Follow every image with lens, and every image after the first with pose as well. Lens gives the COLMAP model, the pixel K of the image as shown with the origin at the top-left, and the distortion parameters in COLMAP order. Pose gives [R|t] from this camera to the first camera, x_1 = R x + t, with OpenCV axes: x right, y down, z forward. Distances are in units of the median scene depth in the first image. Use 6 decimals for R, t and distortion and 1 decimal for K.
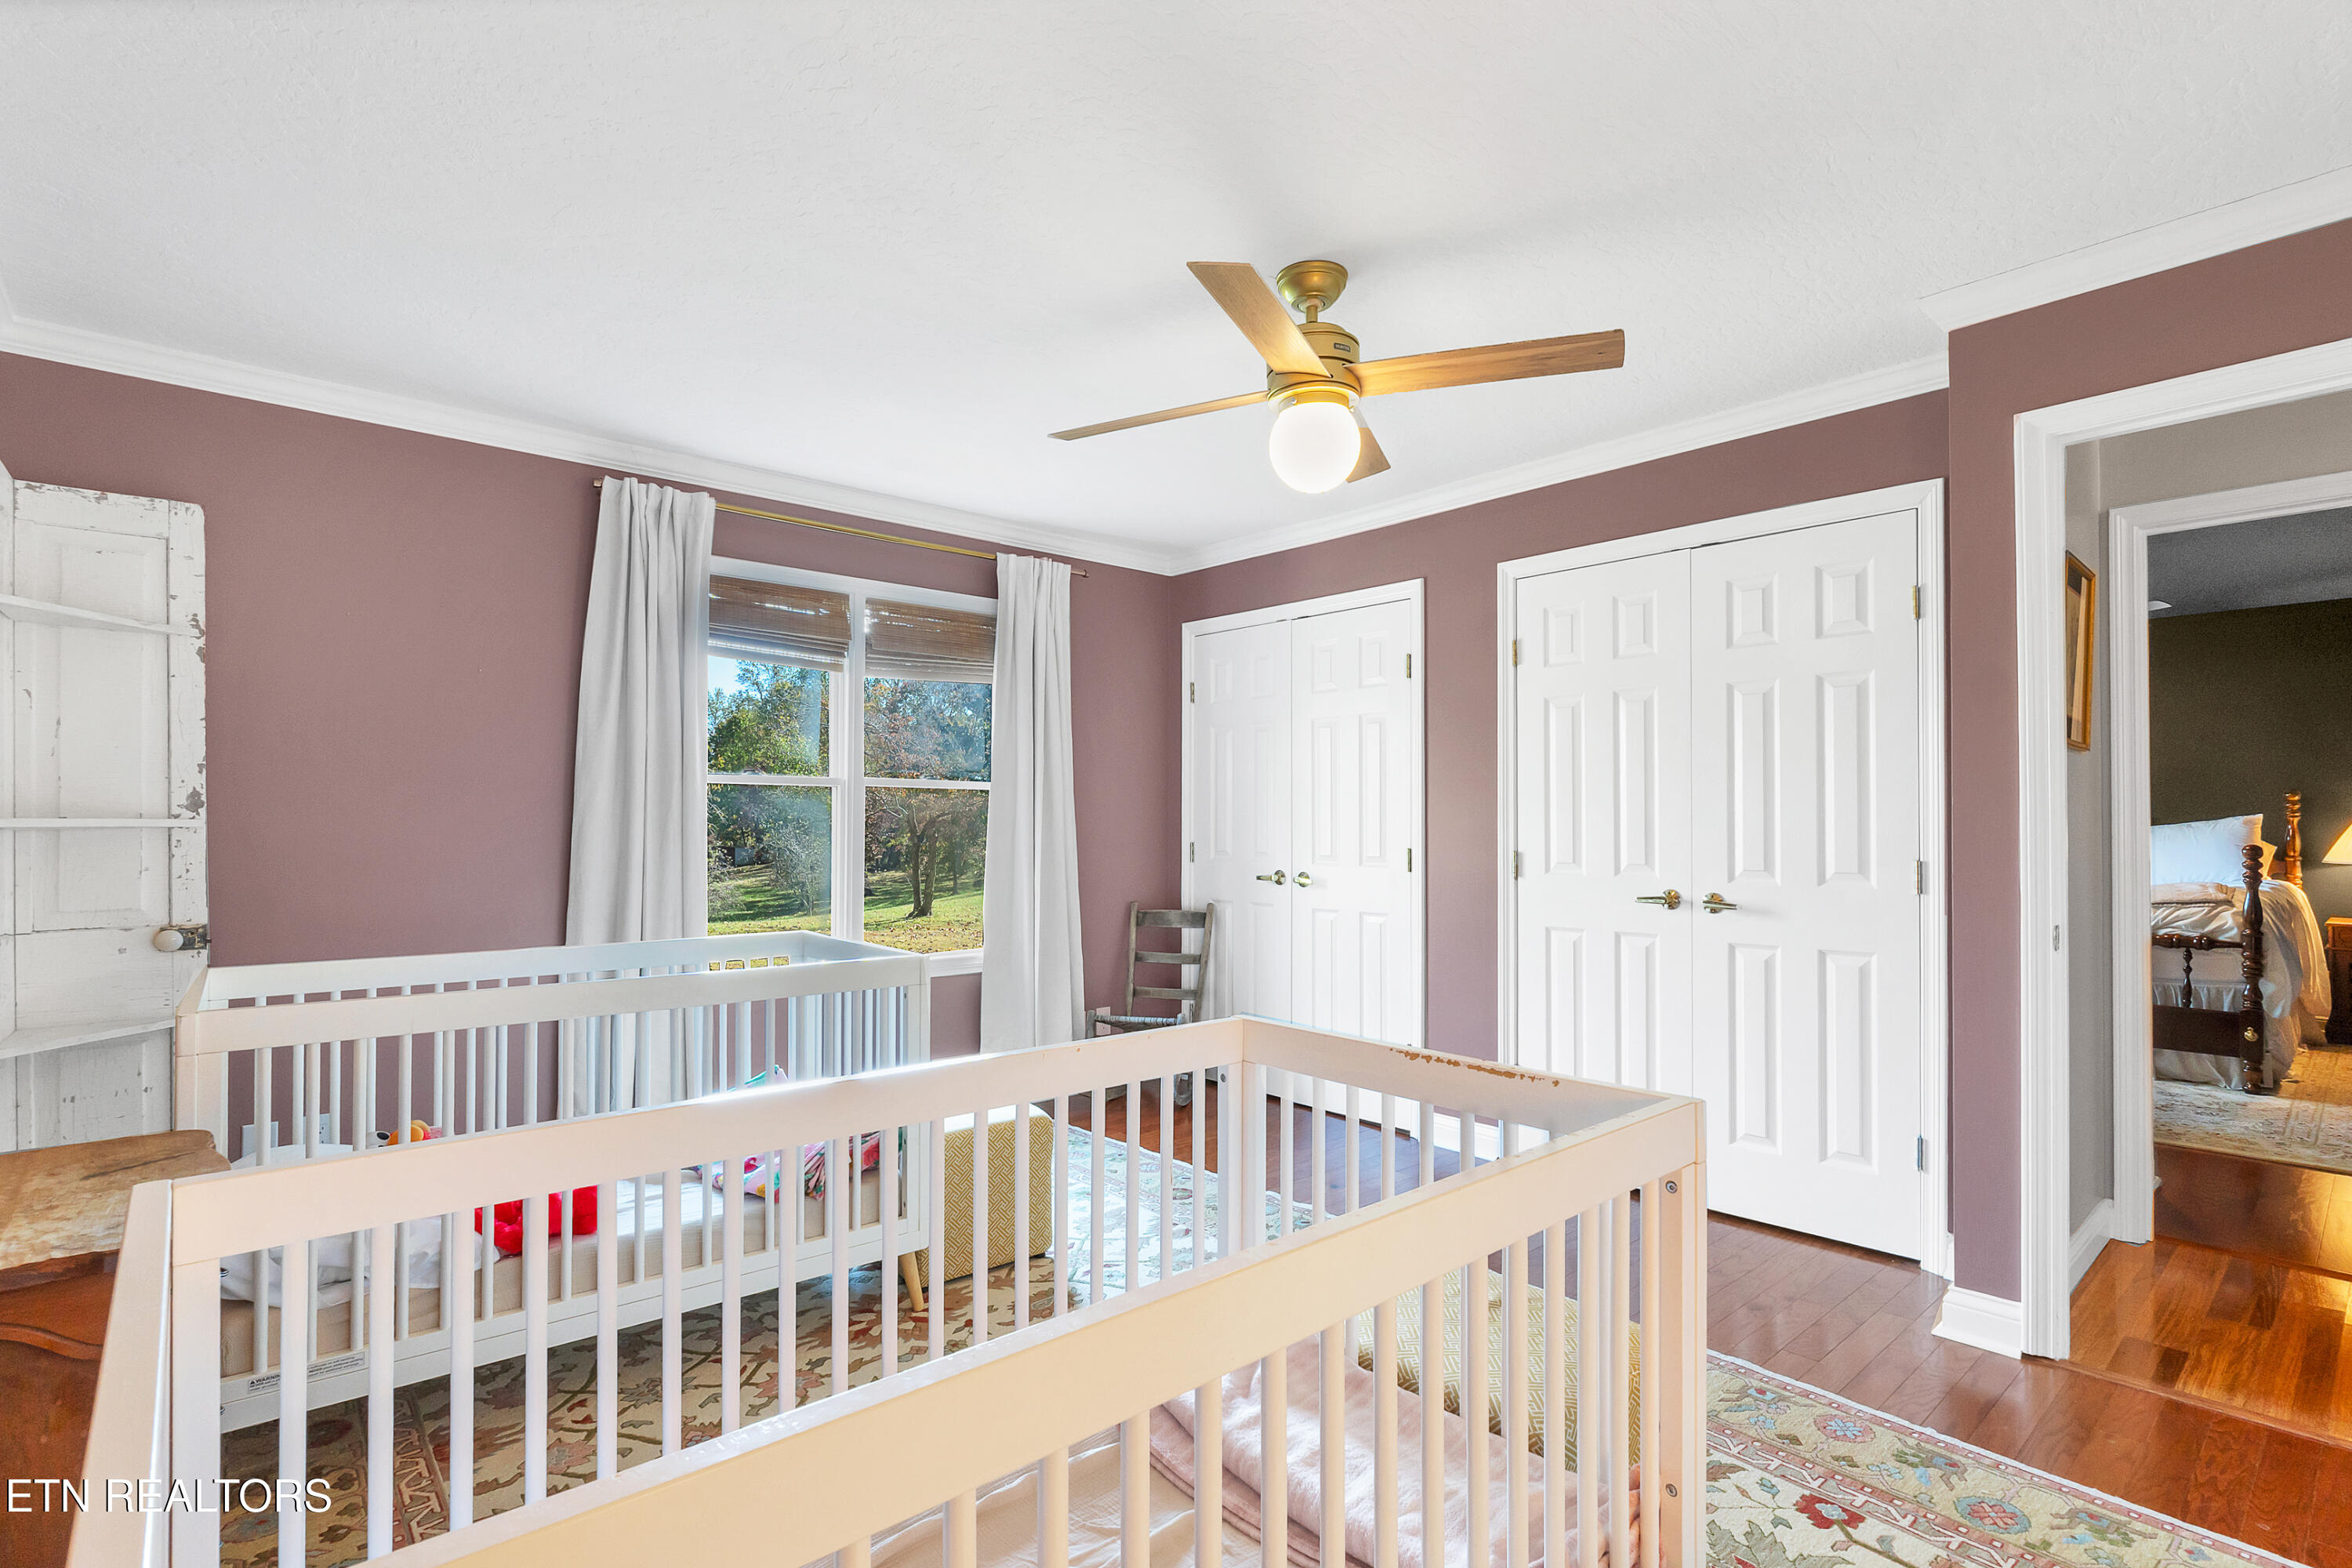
lens RADIAL K [[1109.3, 0, 1172.7], [0, 1109.3, 808.0], [0, 0, 1]] dist [-0.004533, -0.000973]
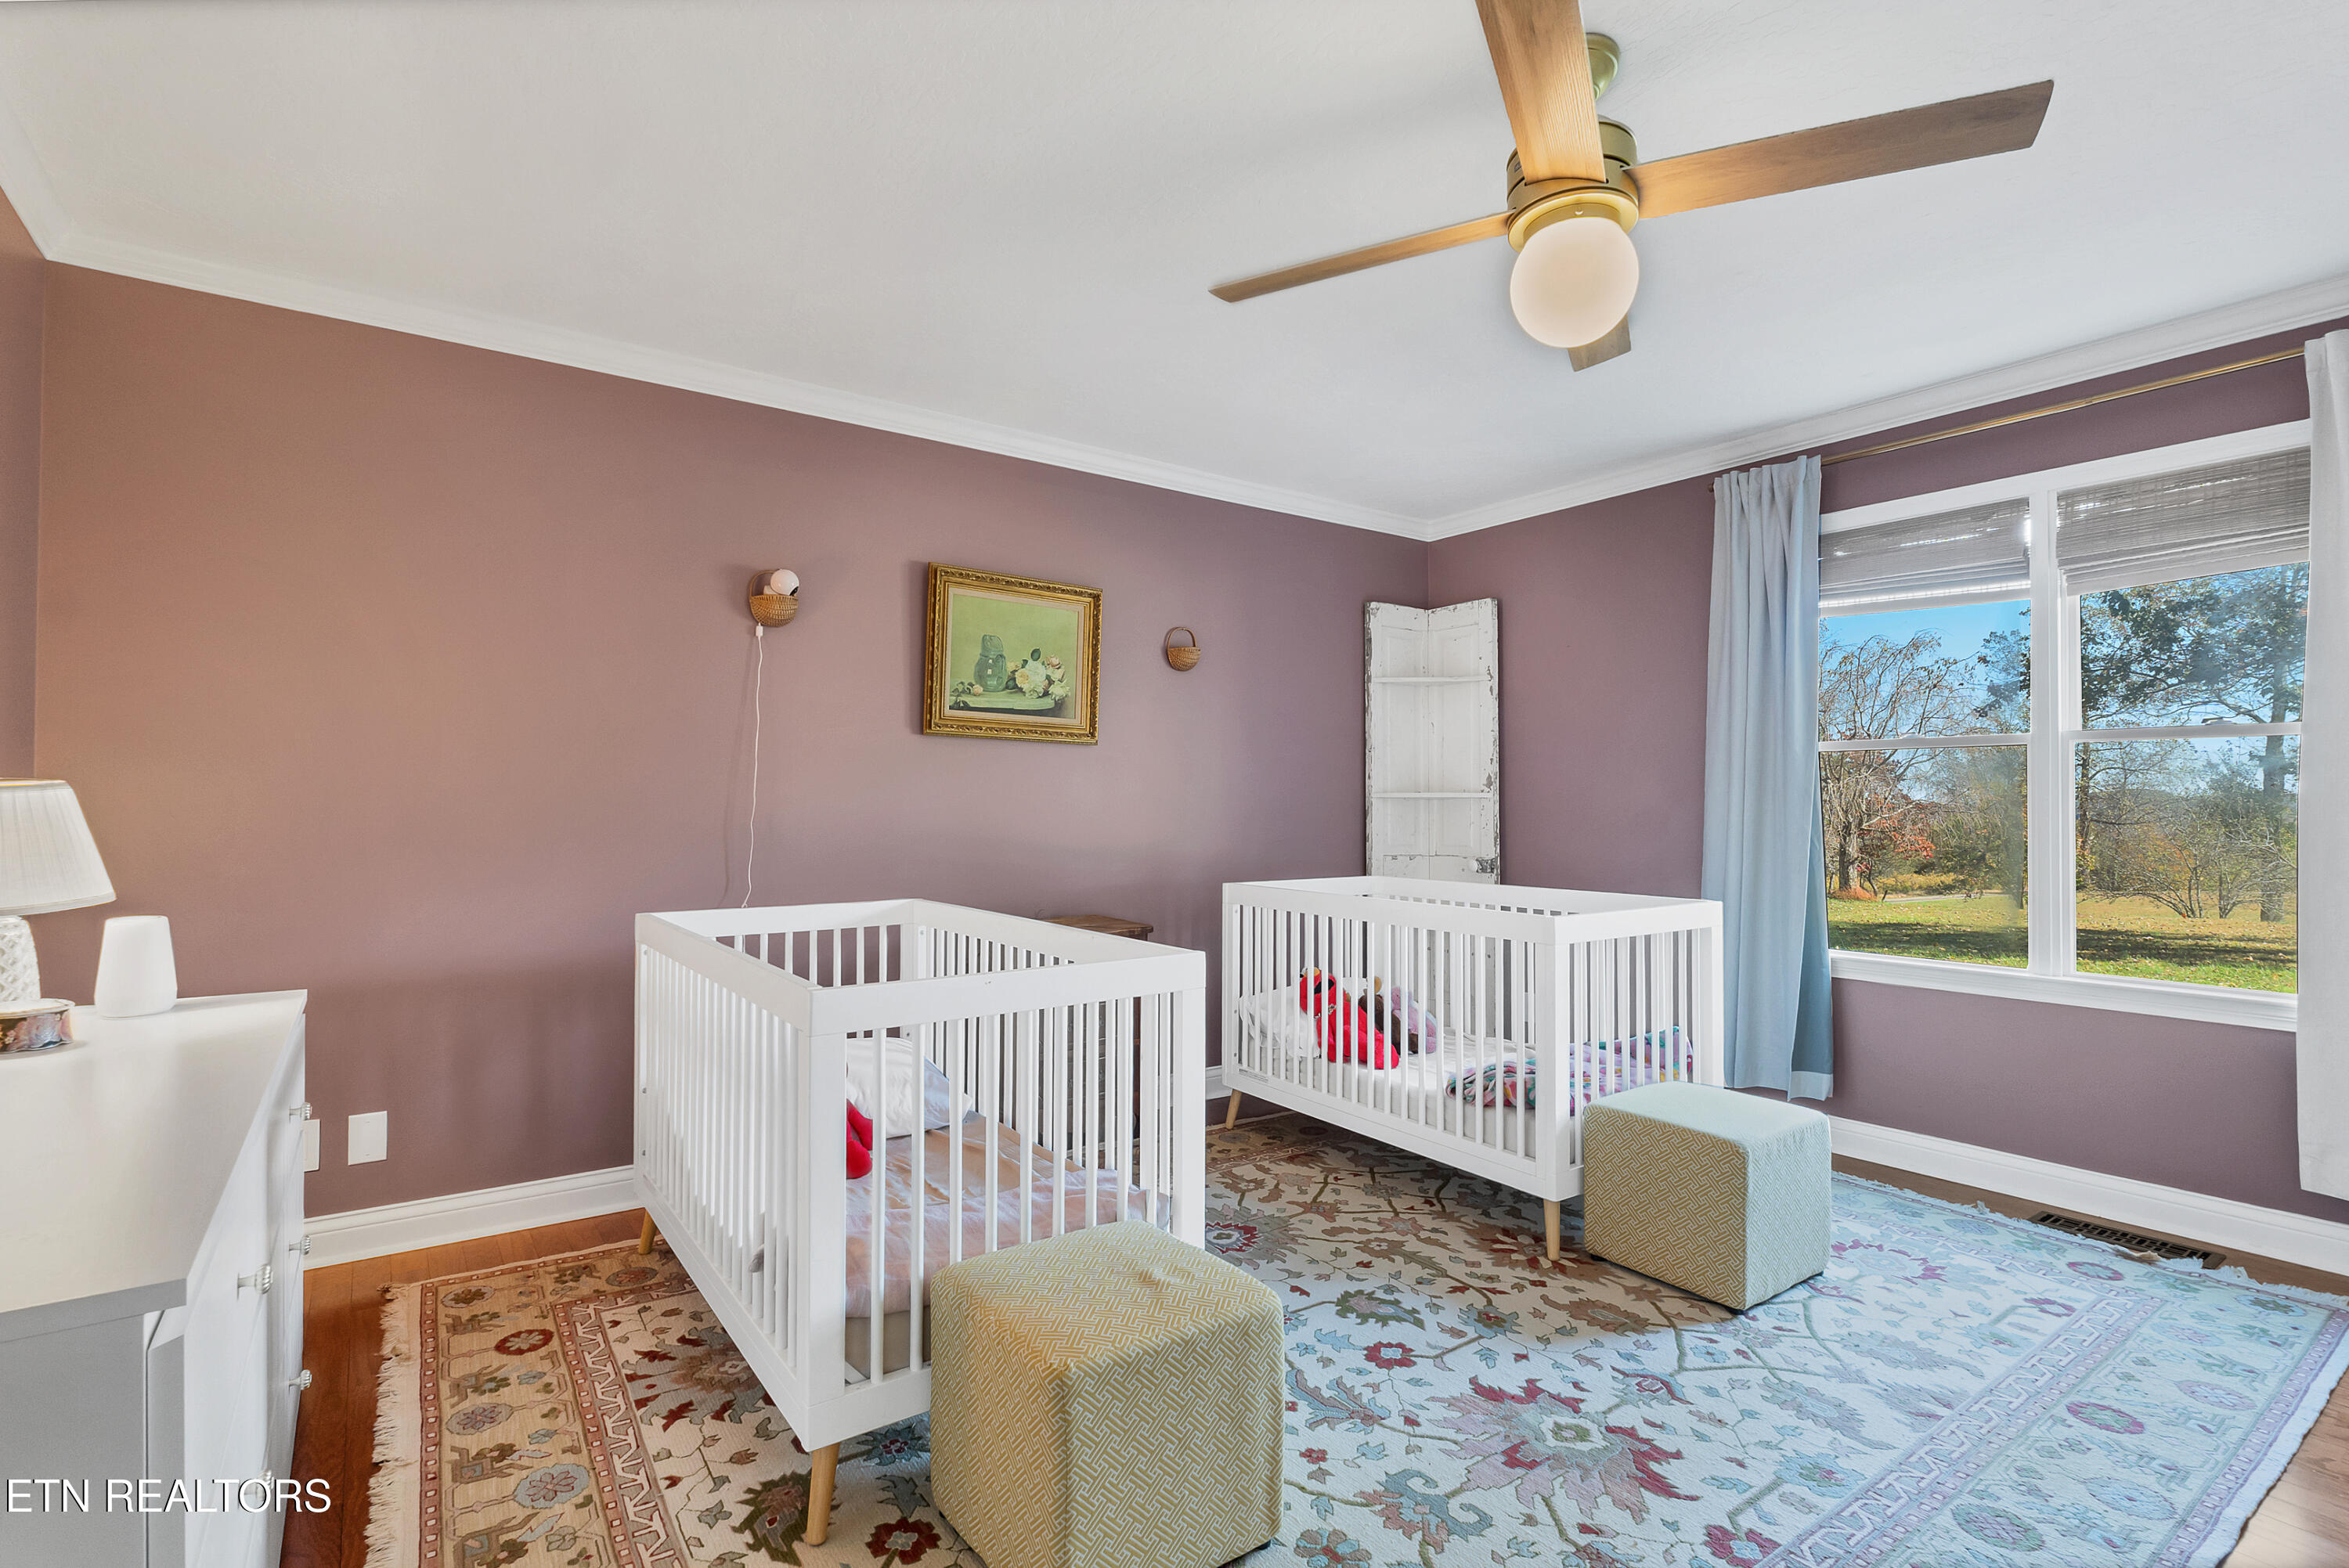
lens RADIAL K [[1107.8, 0, 1162.9], [0, 1107.8, 796.0], [0, 0, 1]] dist [-0.004533, -0.000973]
pose [[-0.088812, -0.010358, -0.995995, 0.718127], [0.012266, 0.999859, -0.011492, 0.025775], [0.995973, -0.013238, -0.088673, 0.617407]]
